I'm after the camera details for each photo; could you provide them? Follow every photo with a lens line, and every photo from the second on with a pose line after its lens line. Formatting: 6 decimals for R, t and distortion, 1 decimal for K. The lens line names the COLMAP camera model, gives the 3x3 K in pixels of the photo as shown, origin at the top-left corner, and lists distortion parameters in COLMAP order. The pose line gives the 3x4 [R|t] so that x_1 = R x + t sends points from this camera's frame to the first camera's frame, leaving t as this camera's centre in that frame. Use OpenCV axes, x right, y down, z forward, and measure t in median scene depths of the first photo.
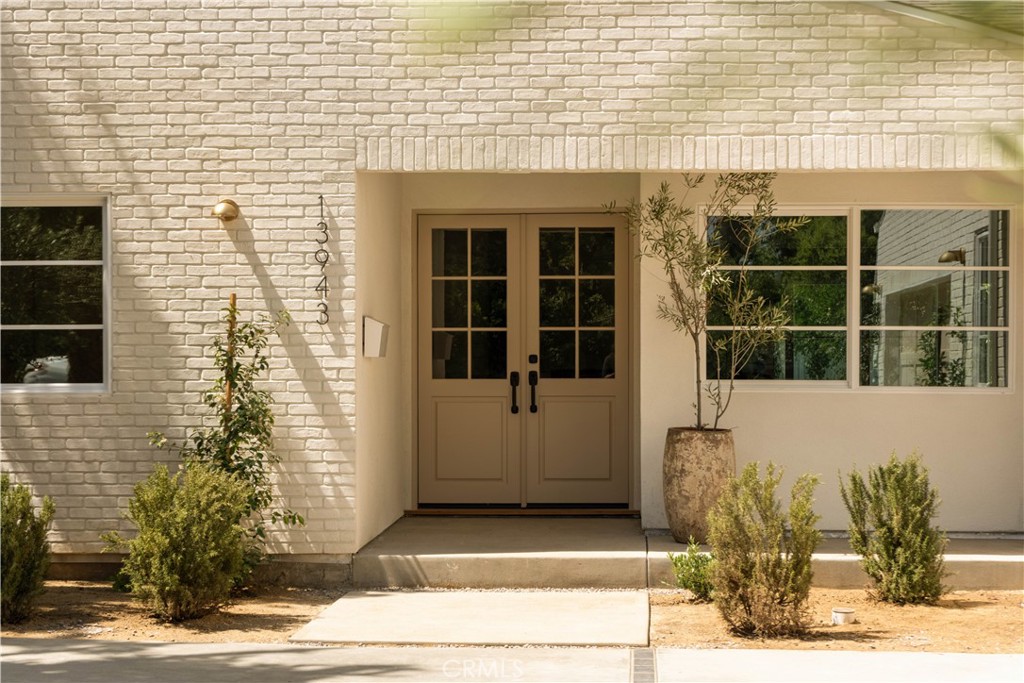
lens RADIAL K [[2059.5, 0, 511.0], [0, 2059.5, 374.7], [0, 0, 1]] dist [0.017998, 0.000000]
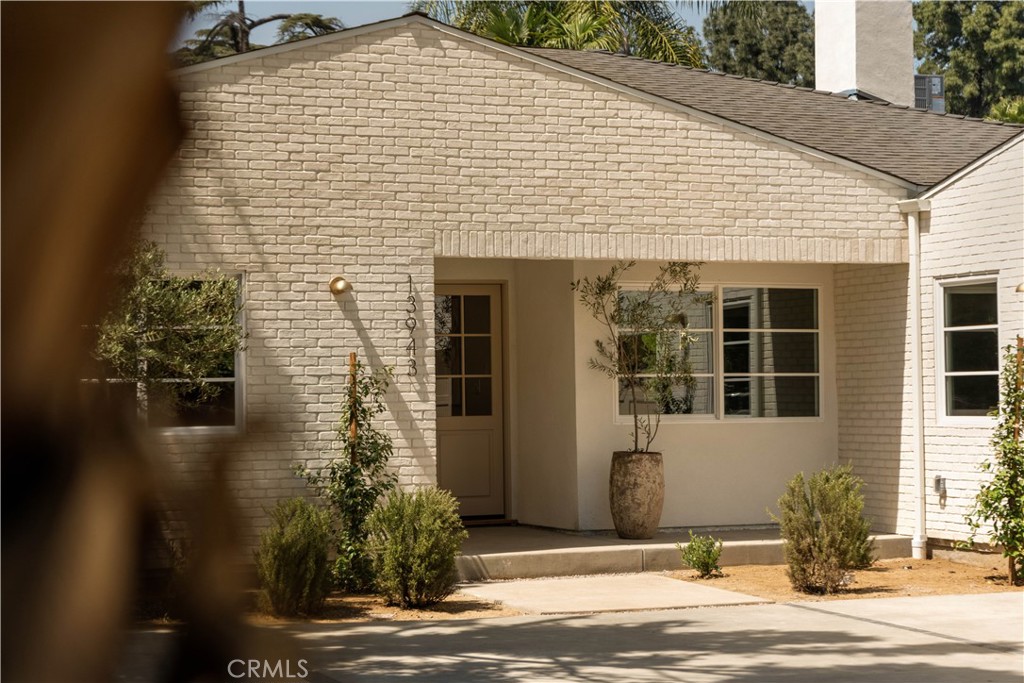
lens RADIAL K [[2059.5, 0, 510.6], [0, 2059.5, 323.8], [0, 0, 1]] dist [0.017998, 0.000000]
pose [[0.907552, 0.002425, 0.419932, -0.569946], [0.014973, 0.999161, -0.038131, -0.007316], [-0.419672, 0.040893, 0.906754, -0.180700]]
